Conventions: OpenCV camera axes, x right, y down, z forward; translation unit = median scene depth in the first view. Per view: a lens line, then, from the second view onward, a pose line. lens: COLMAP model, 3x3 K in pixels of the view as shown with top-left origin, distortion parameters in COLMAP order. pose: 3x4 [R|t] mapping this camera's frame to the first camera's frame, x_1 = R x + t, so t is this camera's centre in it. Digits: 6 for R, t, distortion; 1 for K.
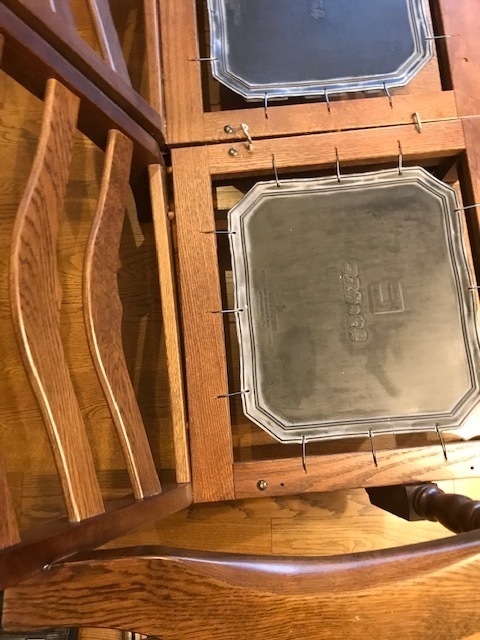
lens RADIAL K [[499.3, 0, 240.0], [0, 499.3, 320.0], [0, 0, 1]] dist [-0.008316, -0.002645]
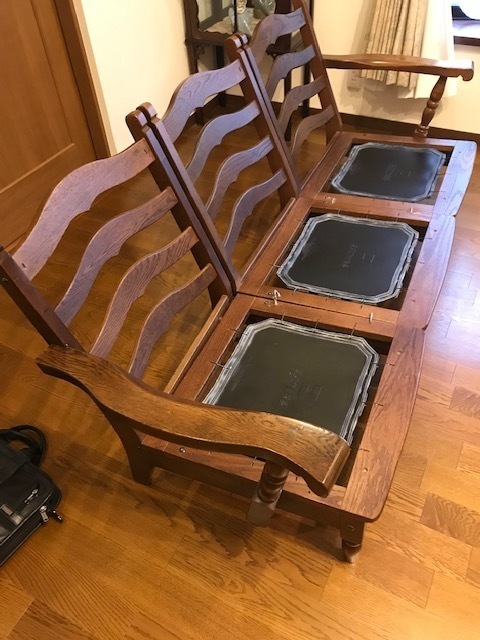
lens RADIAL K [[499.3, 0, 240.0], [0, 499.3, 320.0], [0, 0, 1]] dist [-0.008316, -0.002645]
pose [[0.874197, 0.283303, -0.394359, 0.641493], [-0.458065, 0.750616, -0.476184, 0.625232], [0.161108, 0.596921, 0.785958, -0.408541]]
